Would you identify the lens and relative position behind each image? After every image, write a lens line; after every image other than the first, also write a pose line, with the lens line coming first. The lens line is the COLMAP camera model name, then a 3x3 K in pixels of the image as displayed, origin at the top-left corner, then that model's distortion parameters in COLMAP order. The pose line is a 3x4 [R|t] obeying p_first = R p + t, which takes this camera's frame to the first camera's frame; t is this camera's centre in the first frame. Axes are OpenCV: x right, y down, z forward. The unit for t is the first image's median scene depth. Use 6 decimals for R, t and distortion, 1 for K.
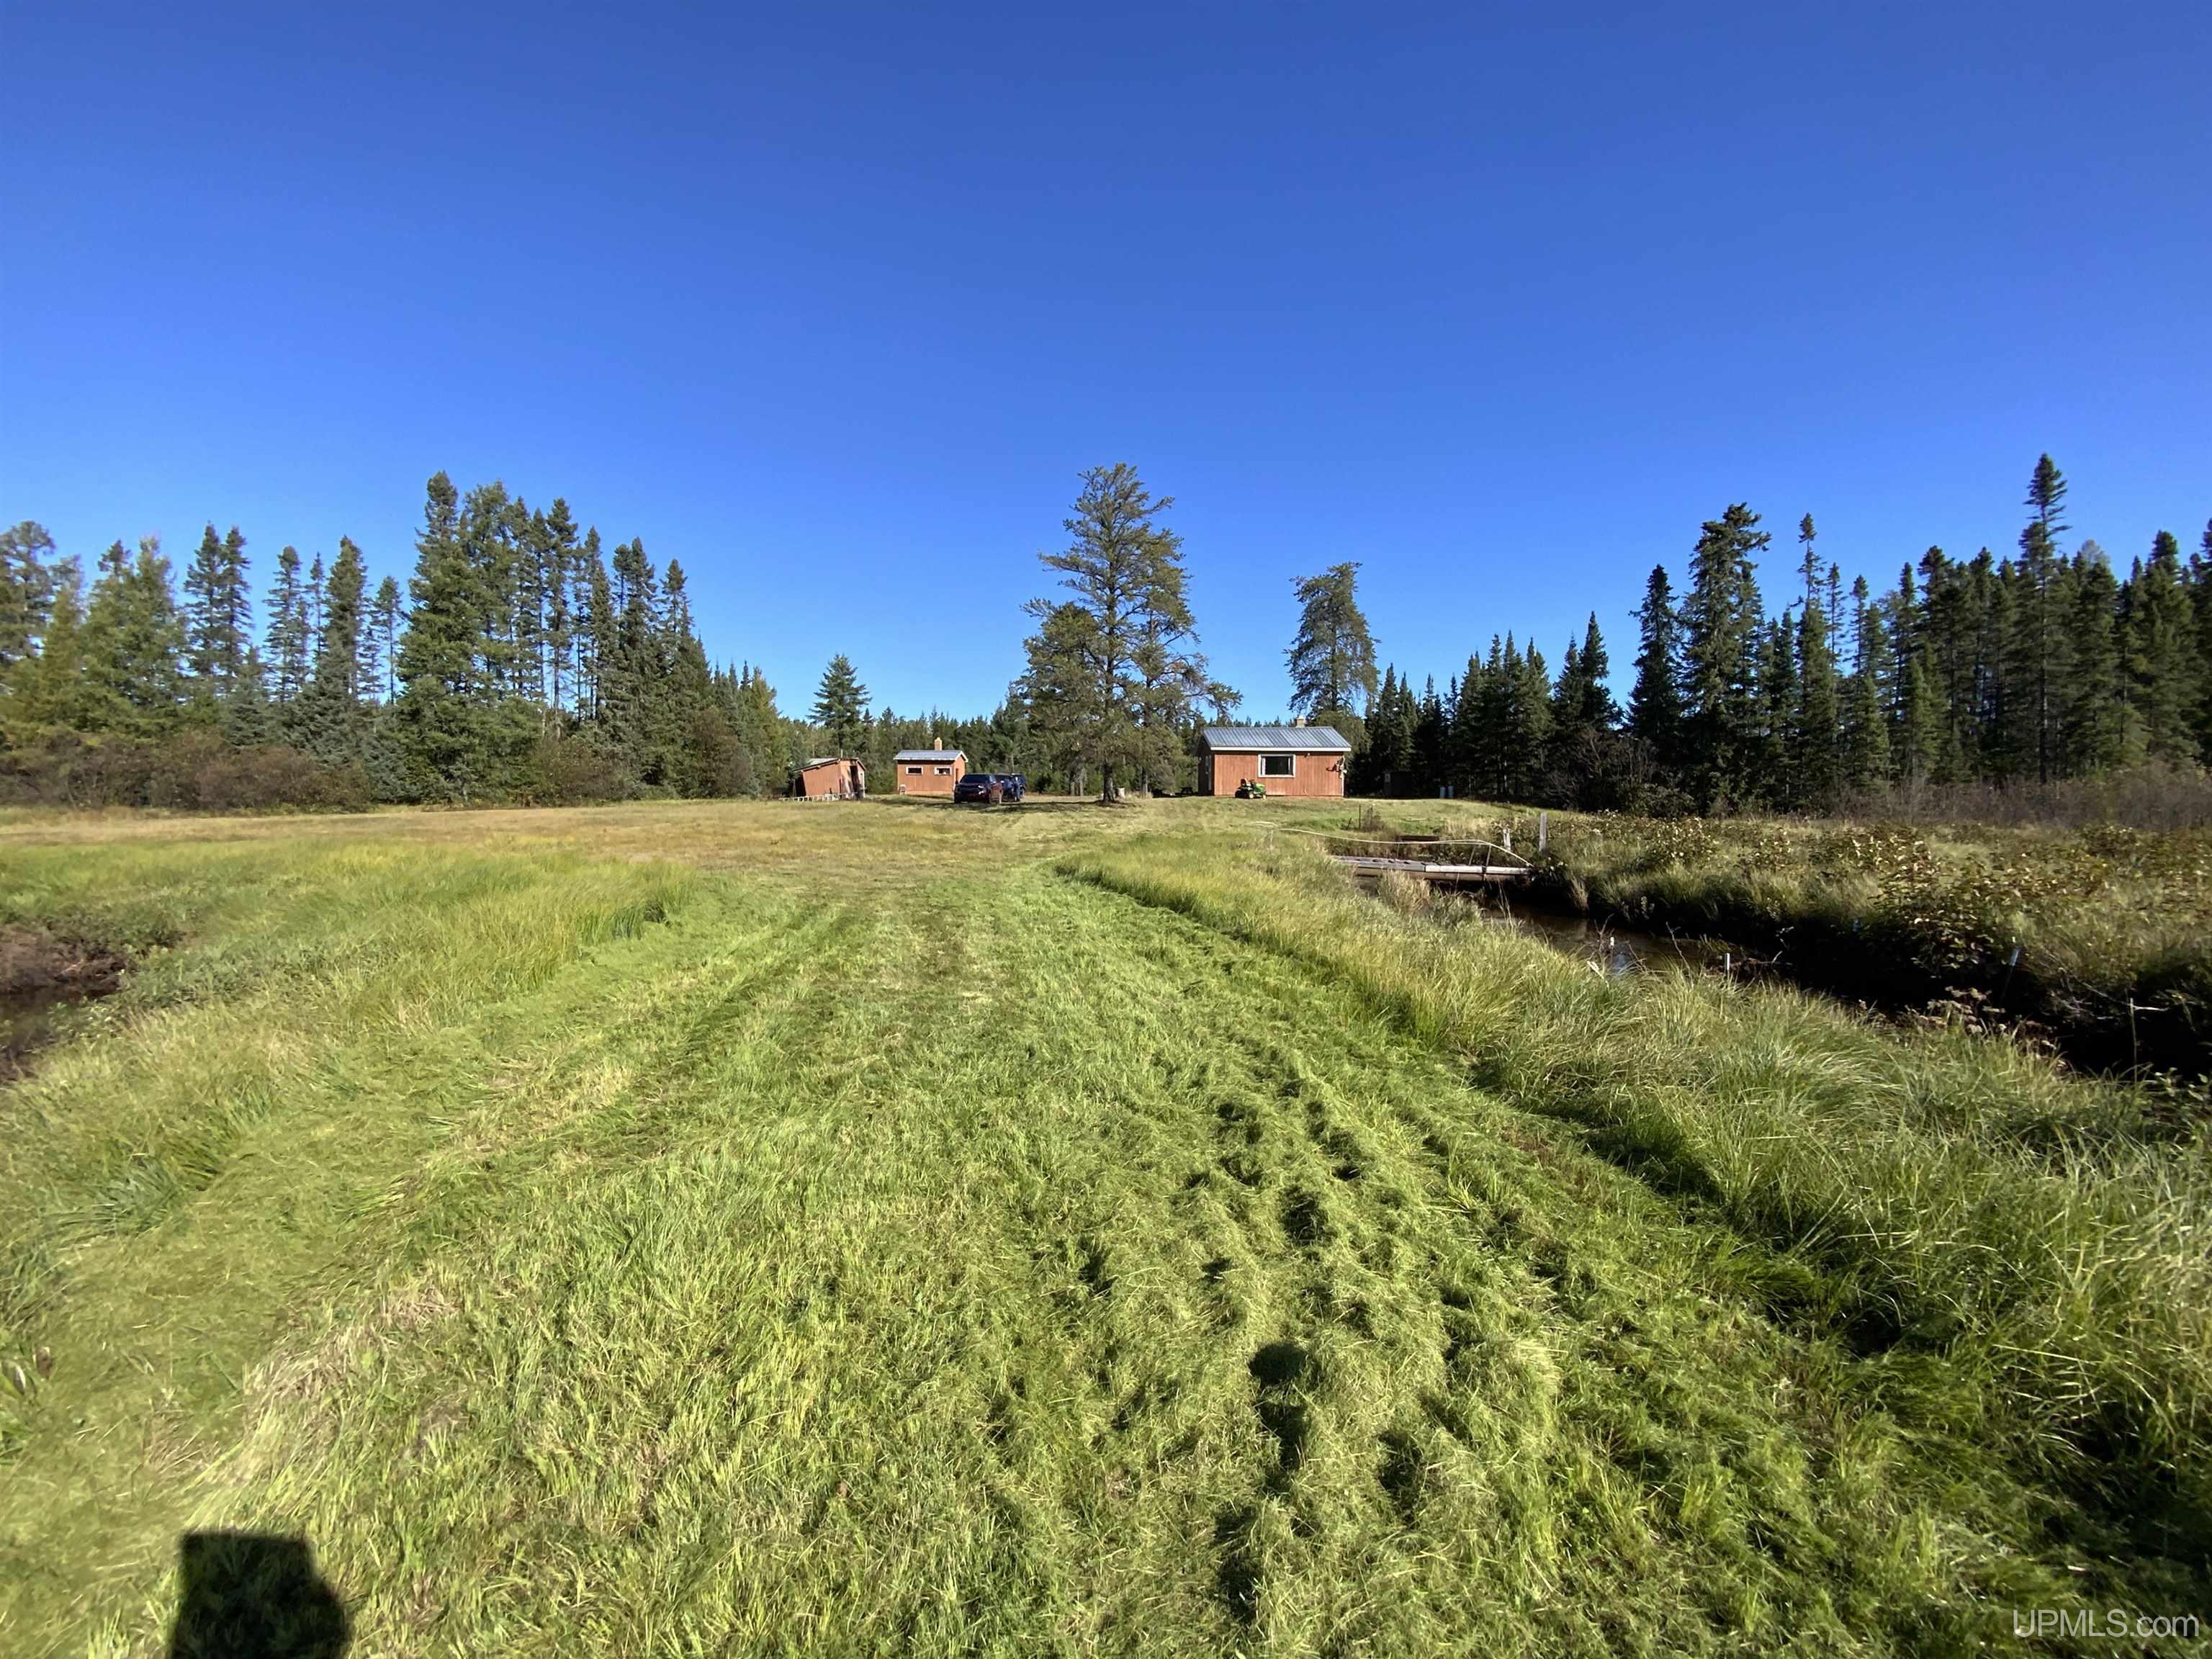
lens RADIAL K [[888.1, 0, 1076.9], [0, 888.1, 824.2], [0, 0, 1]] dist [-0.020171, -0.000015]
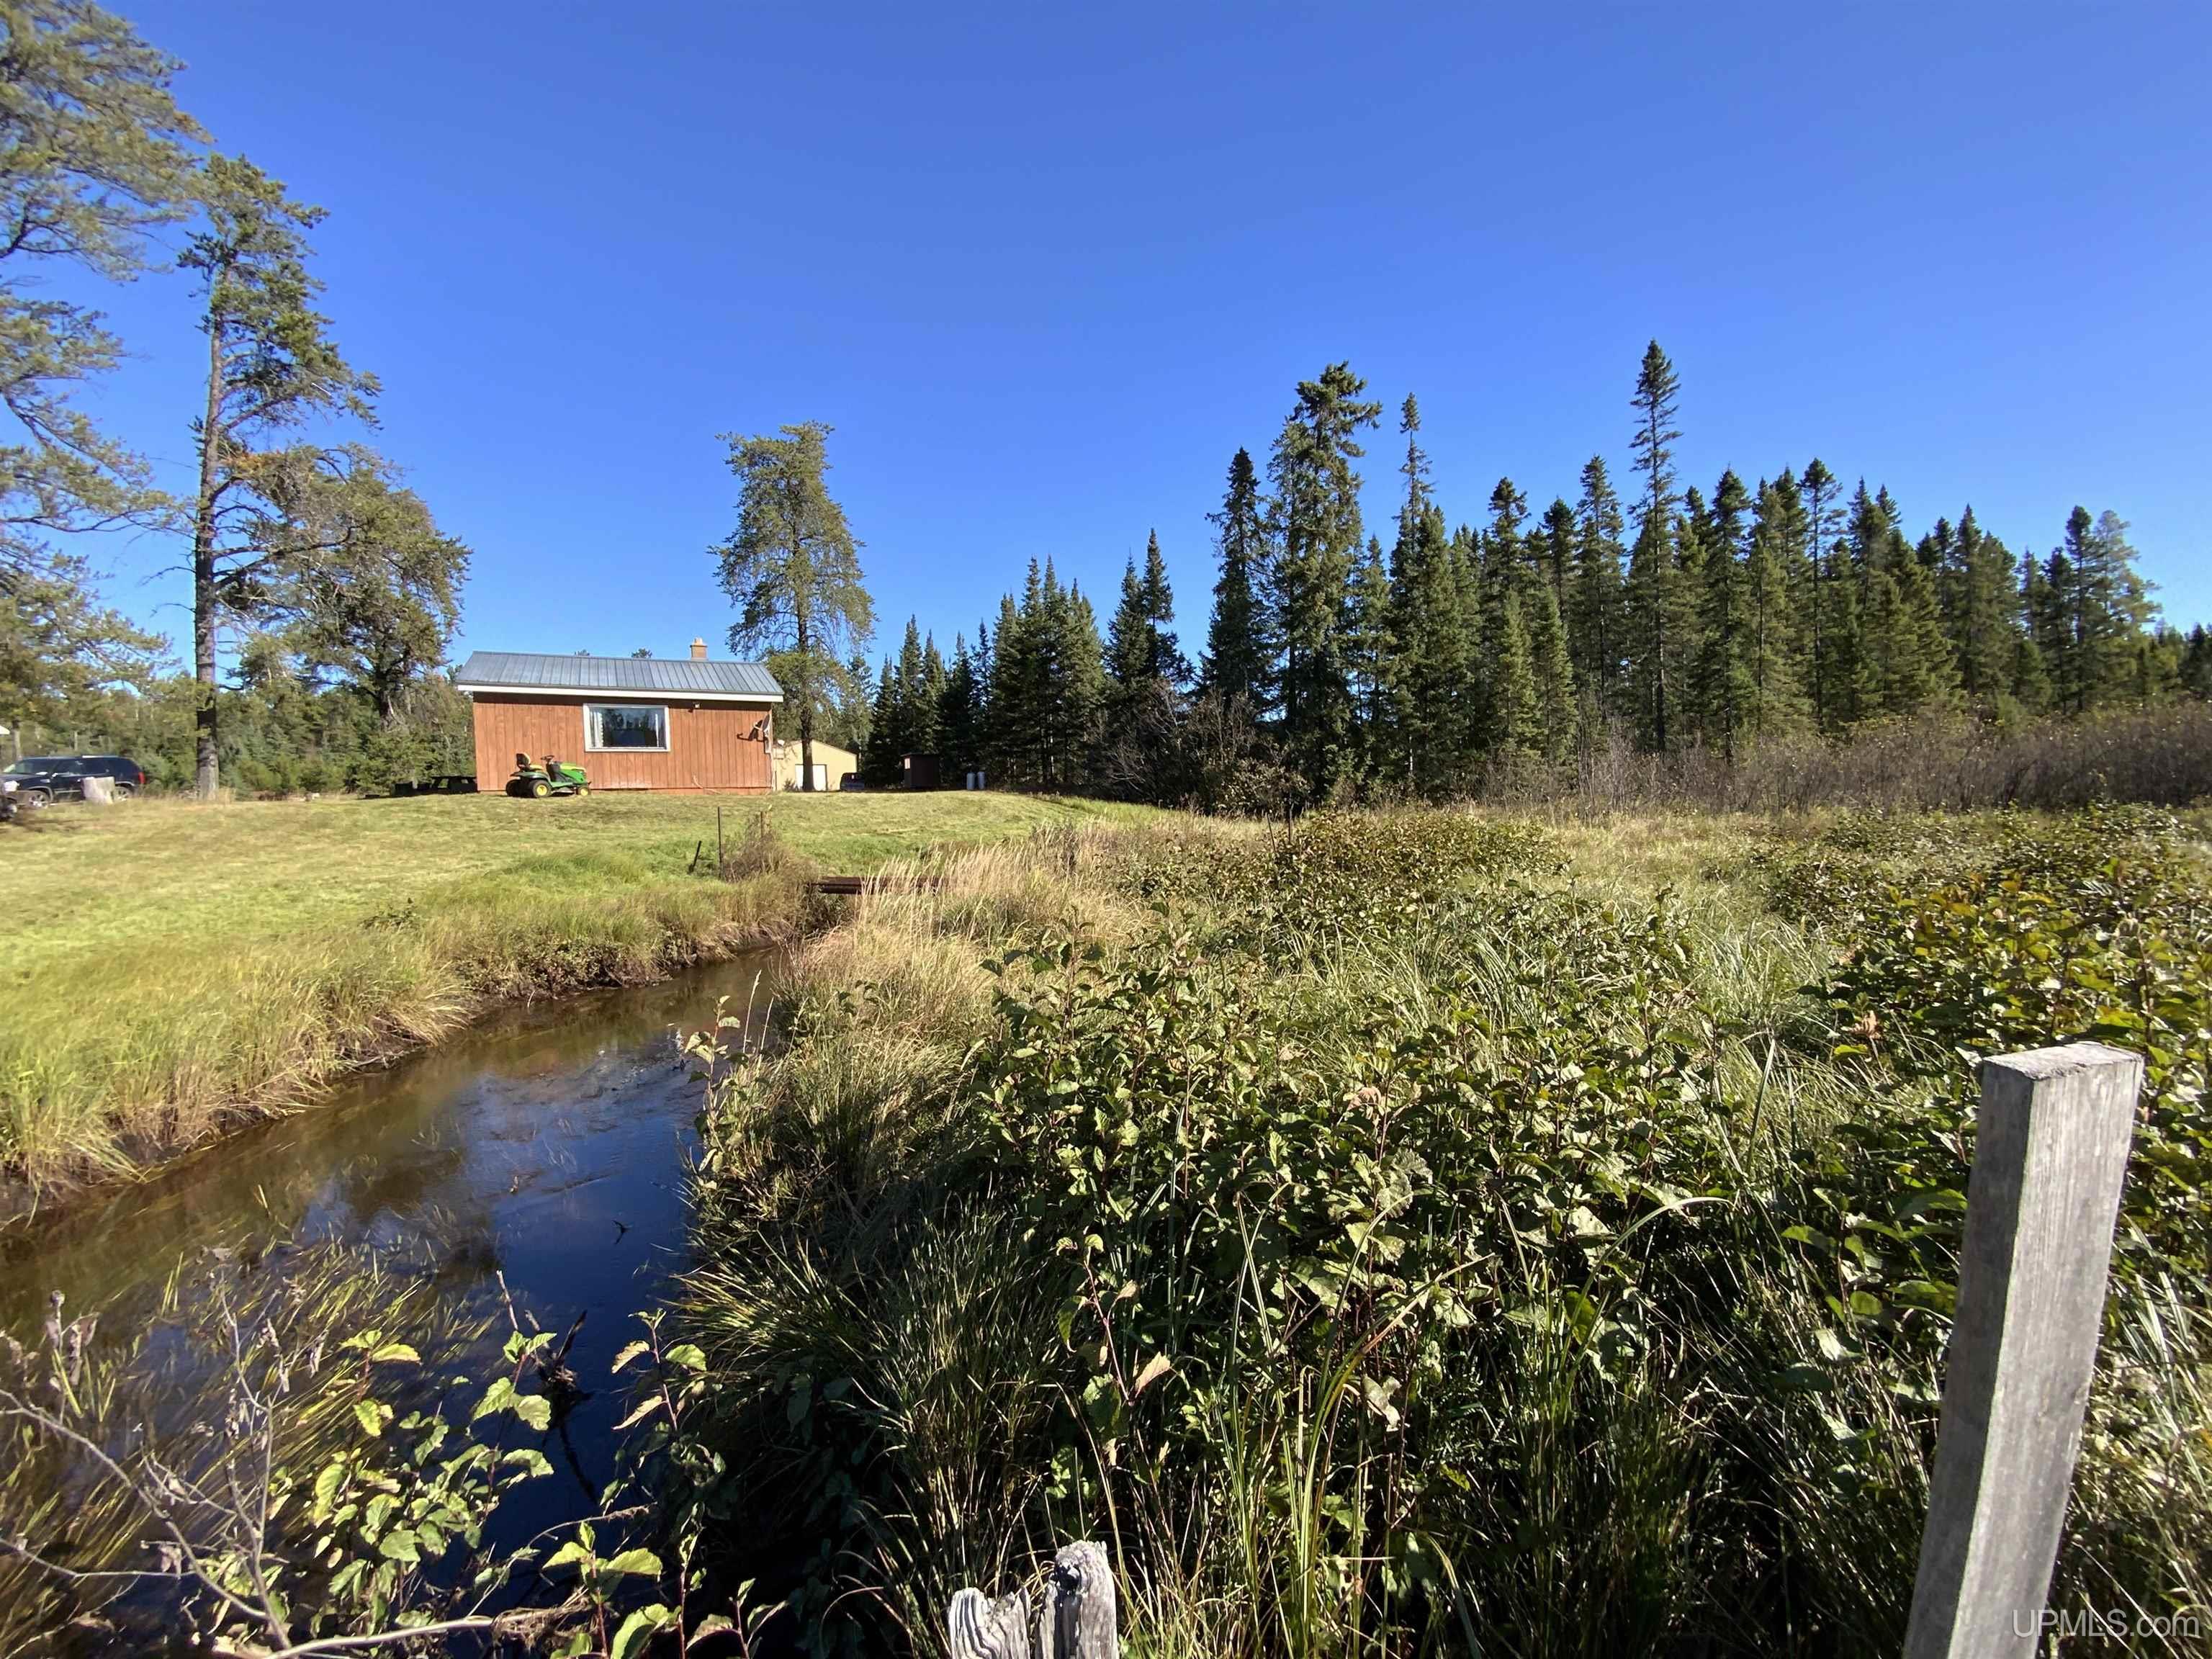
lens RADIAL K [[893.4, 0, 1106.0], [0, 893.4, 829.5], [0, 0, 1]] dist [0.015796, -0.016189]
pose [[0.873800, -0.041284, 0.484529, 0.255185], [0.036430, 0.999147, 0.019434, -0.012131], [-0.484918, 0.000670, 0.874559, 0.517798]]
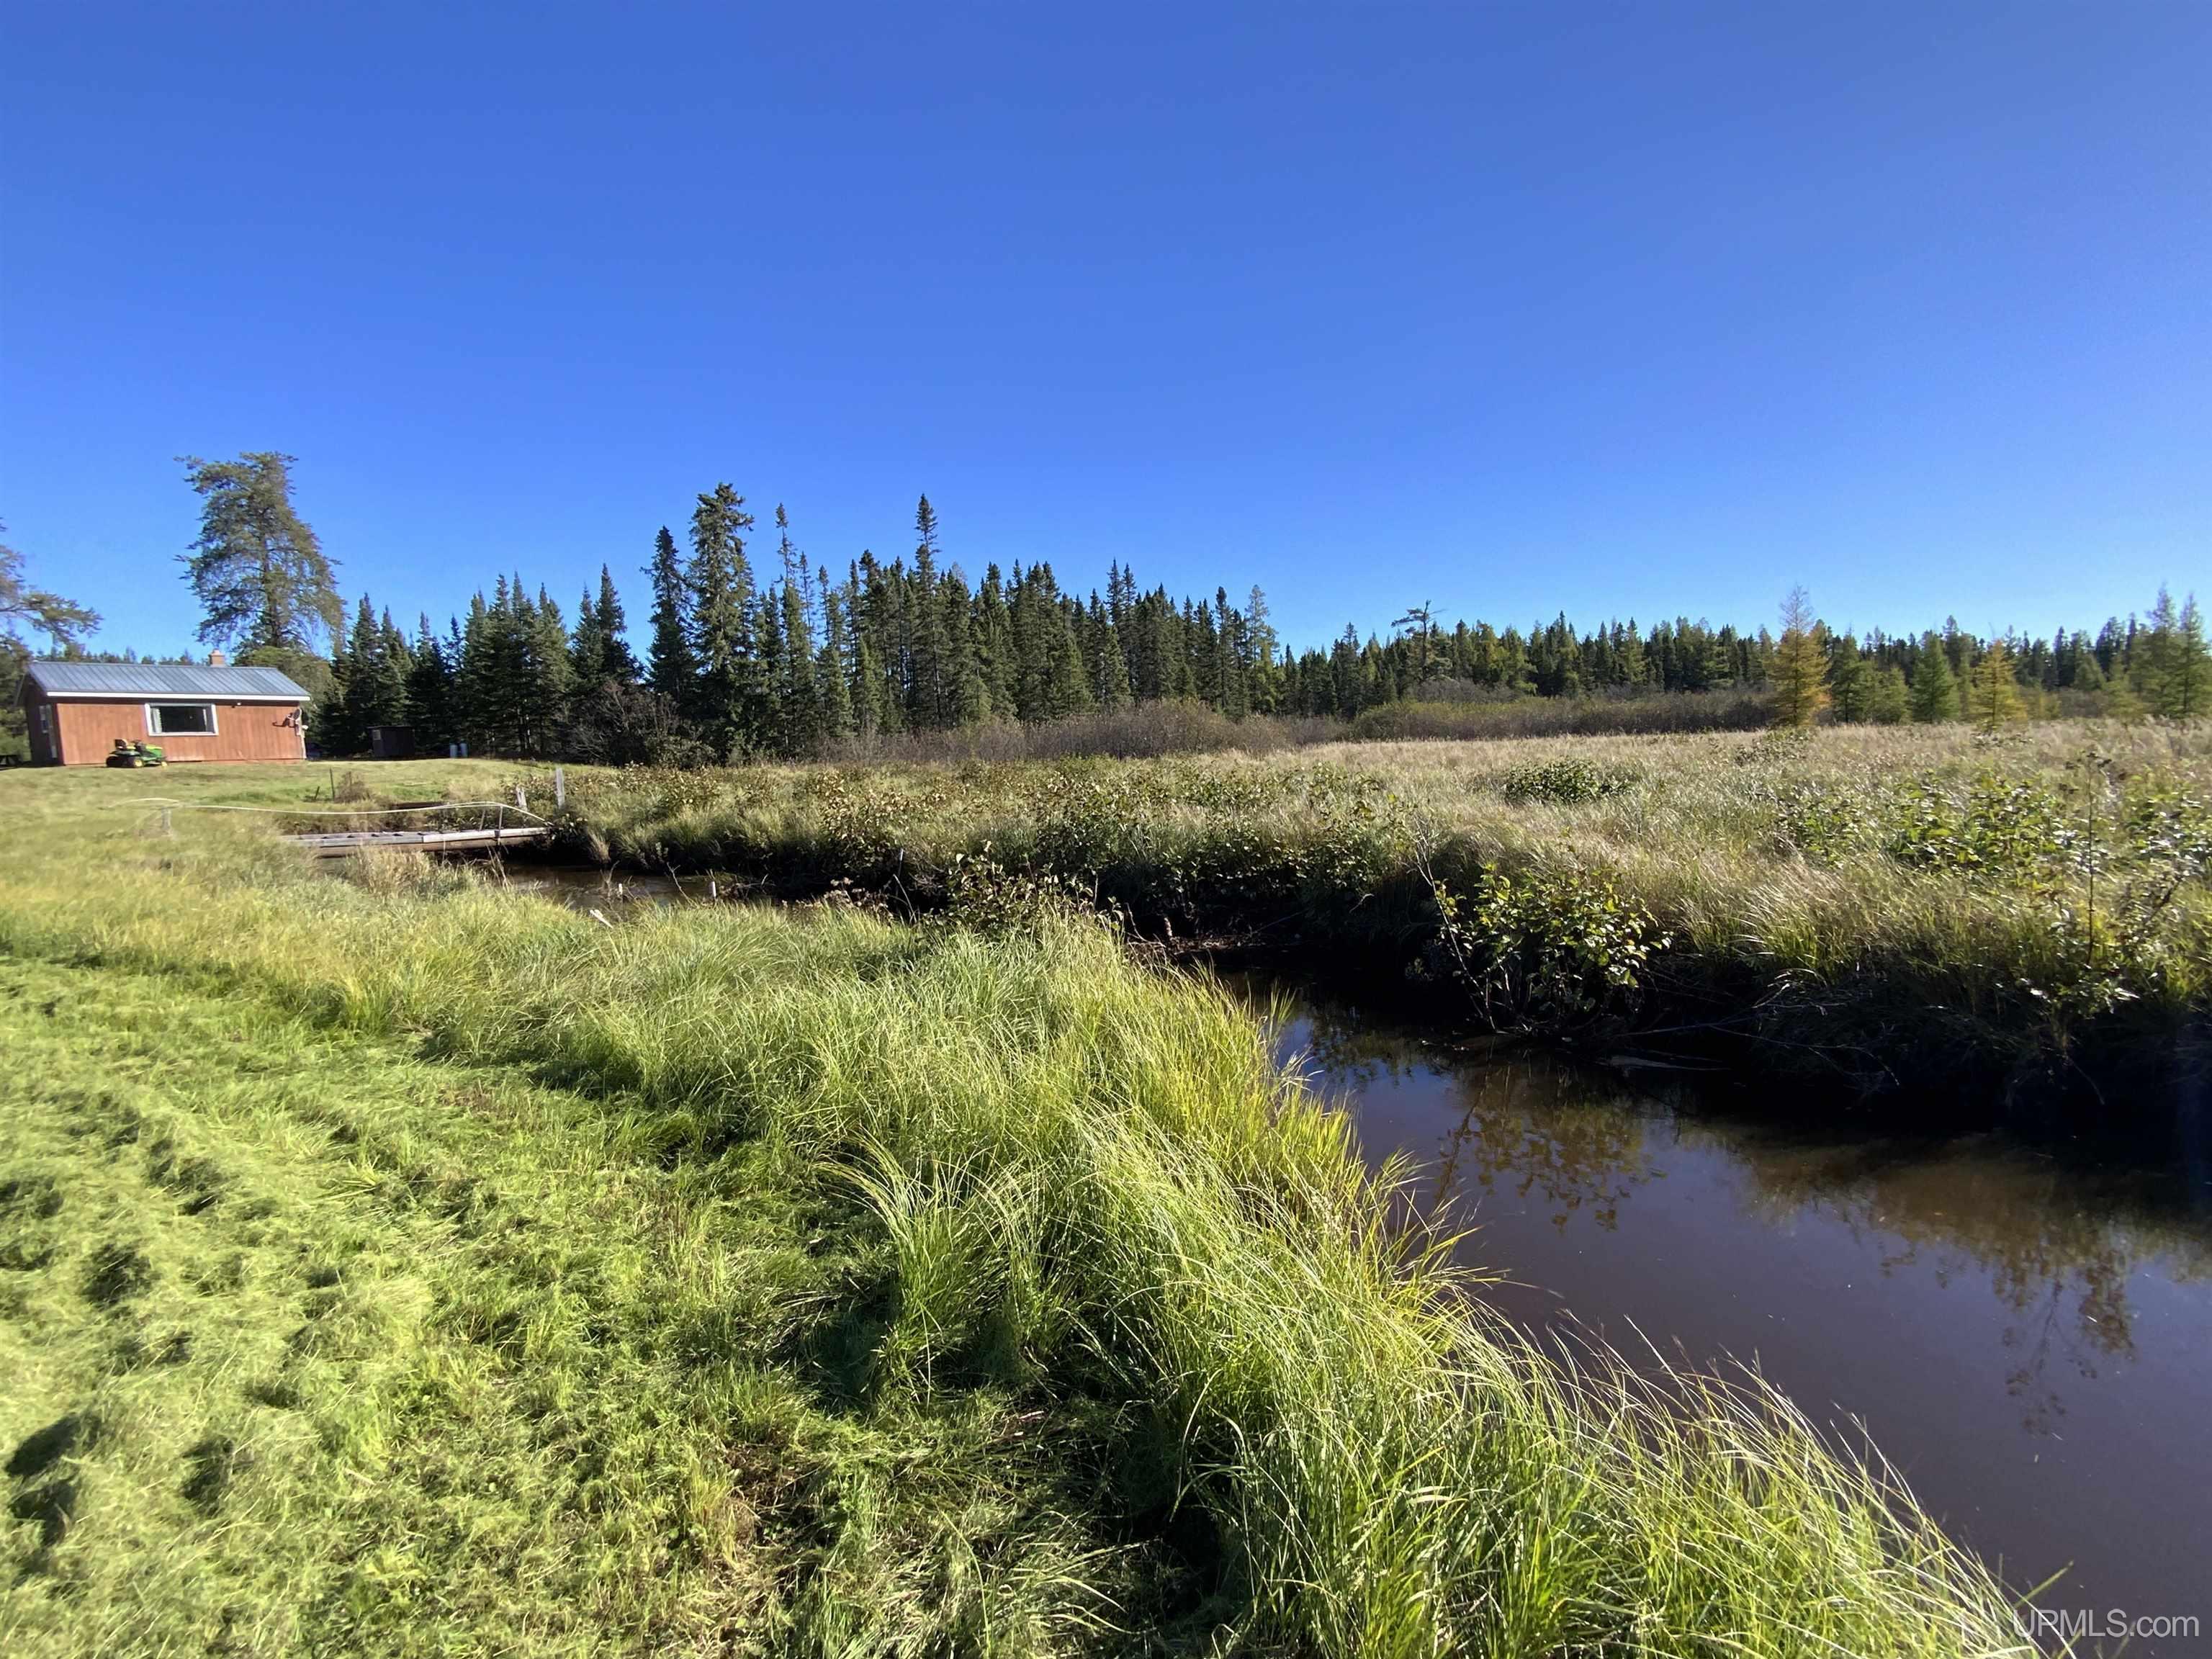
lens RADIAL K [[893.4, 0, 1106.0], [0, 893.4, 829.5], [0, 0, 1]] dist [0.015796, -0.016189]
pose [[0.530989, -0.100481, 0.841400, 0.009901], [0.054110, 0.994939, 0.084669, 0.002006], [-0.845649, 0.000569, 0.533738, -0.018581]]
